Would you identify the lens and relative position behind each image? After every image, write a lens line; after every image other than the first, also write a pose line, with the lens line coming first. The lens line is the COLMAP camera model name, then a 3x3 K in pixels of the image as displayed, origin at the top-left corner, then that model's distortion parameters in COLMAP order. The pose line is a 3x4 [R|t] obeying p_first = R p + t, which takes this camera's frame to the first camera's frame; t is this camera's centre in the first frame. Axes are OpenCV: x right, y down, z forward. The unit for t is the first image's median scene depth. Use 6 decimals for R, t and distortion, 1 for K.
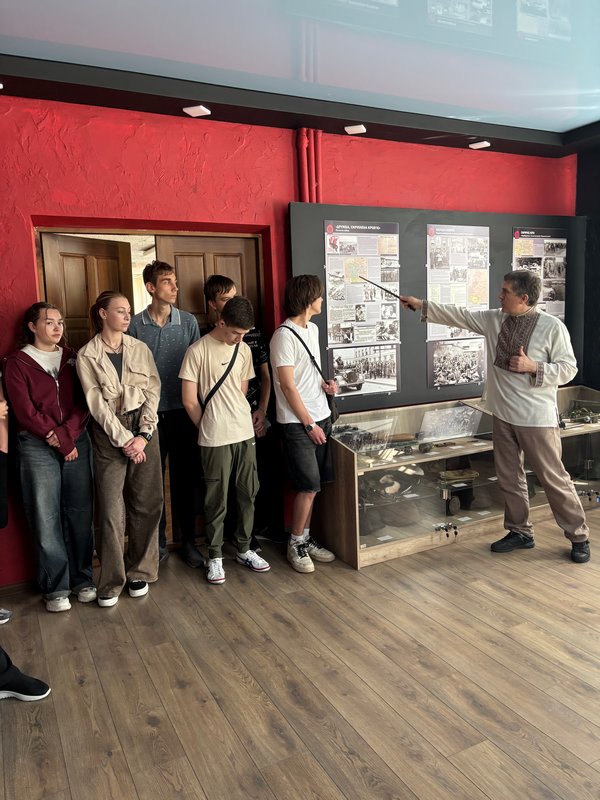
lens RADIAL K [[602.1, 0, 295.6], [0, 602.1, 395.0], [0, 0, 1]] dist [0.033712, -0.043045]
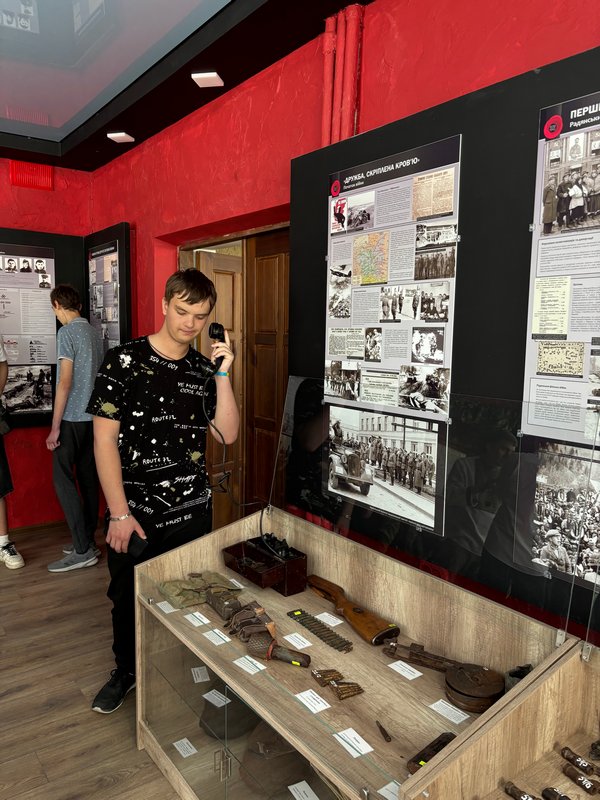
lens RADIAL K [[602.1, 0, 295.6], [0, 602.1, 395.0], [0, 0, 1]] dist [0.033712, -0.043045]
pose [[0.169034, 0.146485, -0.974664, 0.577157], [-0.153821, 0.980697, 0.120715, -0.142533], [0.973533, 0.129519, 0.188303, 0.833872]]
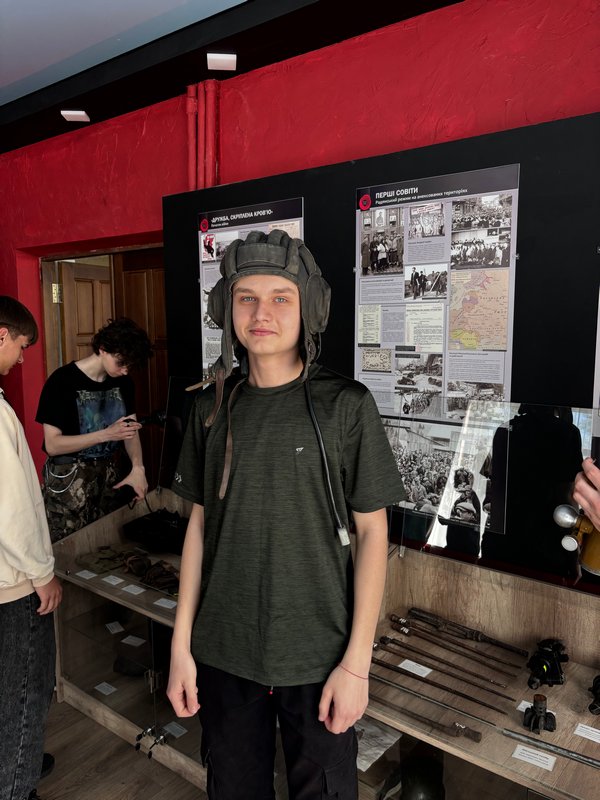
lens RADIAL K [[602.1, 0, 295.6], [0, 602.1, 395.0], [0, 0, 1]] dist [0.033712, -0.043045]
pose [[0.435190, 0.147607, -0.888156, 0.694083], [-0.131855, 0.986282, 0.099307, -0.157237], [0.890631, 0.073890, 0.448683, 0.752738]]
